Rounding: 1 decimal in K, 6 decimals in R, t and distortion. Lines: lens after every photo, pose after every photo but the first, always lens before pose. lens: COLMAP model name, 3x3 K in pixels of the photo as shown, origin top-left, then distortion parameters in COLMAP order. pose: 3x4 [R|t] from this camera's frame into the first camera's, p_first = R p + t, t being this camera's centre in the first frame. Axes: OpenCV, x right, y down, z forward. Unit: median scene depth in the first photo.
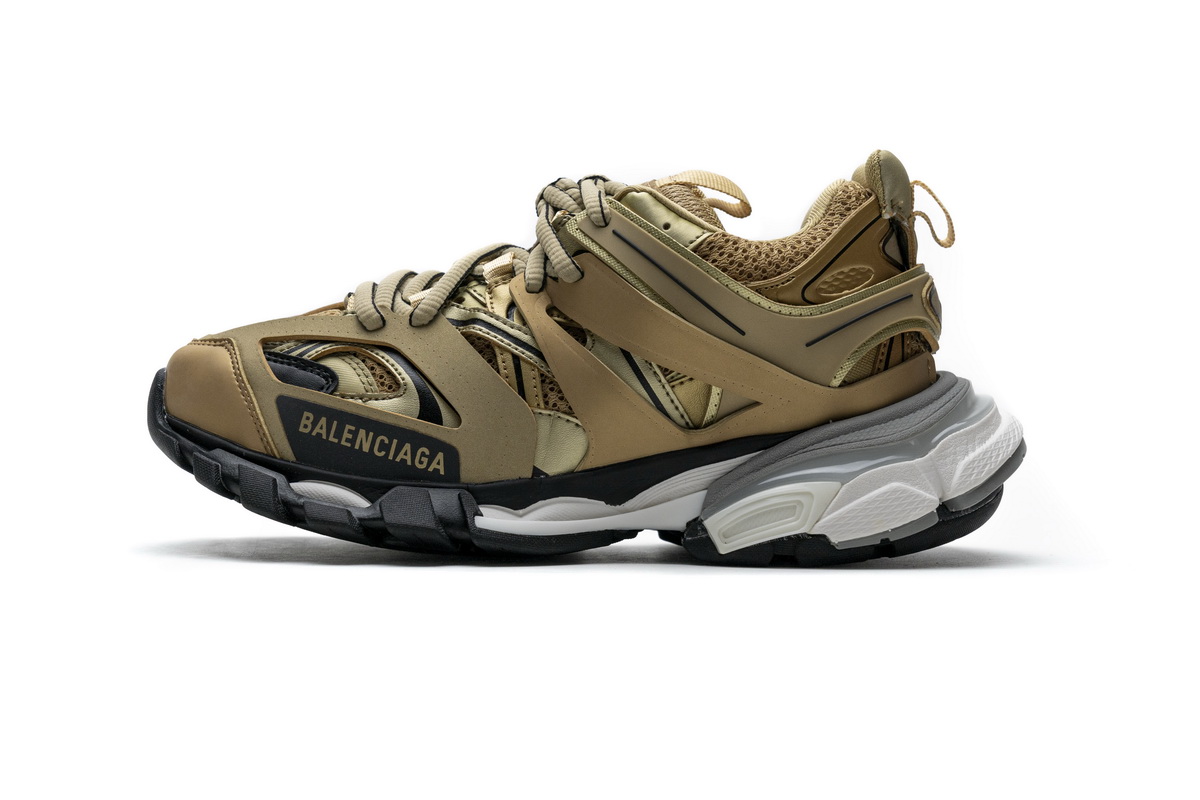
lens RADIAL K [[2401.9, 0, 599.4], [0, 2401.9, 400.9], [0, 0, 1]] dist [0.309817, 0.000000]
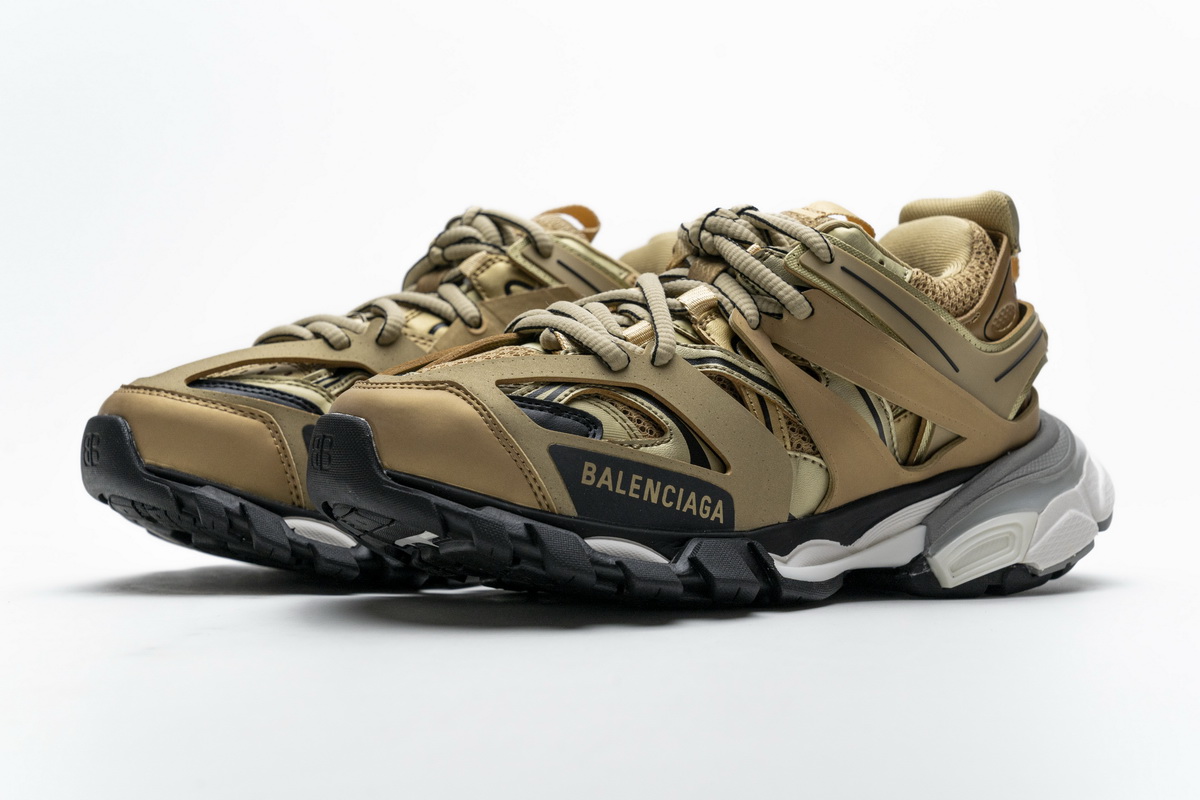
lens RADIAL K [[2401.9, 0, 600.7], [0, 2401.9, 399.4], [0, 0, 1]] dist [0.309817, 0.000000]
pose [[0.792992, -0.021895, 0.608839, -0.674971], [0.011484, 0.999714, 0.020995, -0.038475], [-0.609124, -0.009657, 0.793016, 0.276294]]
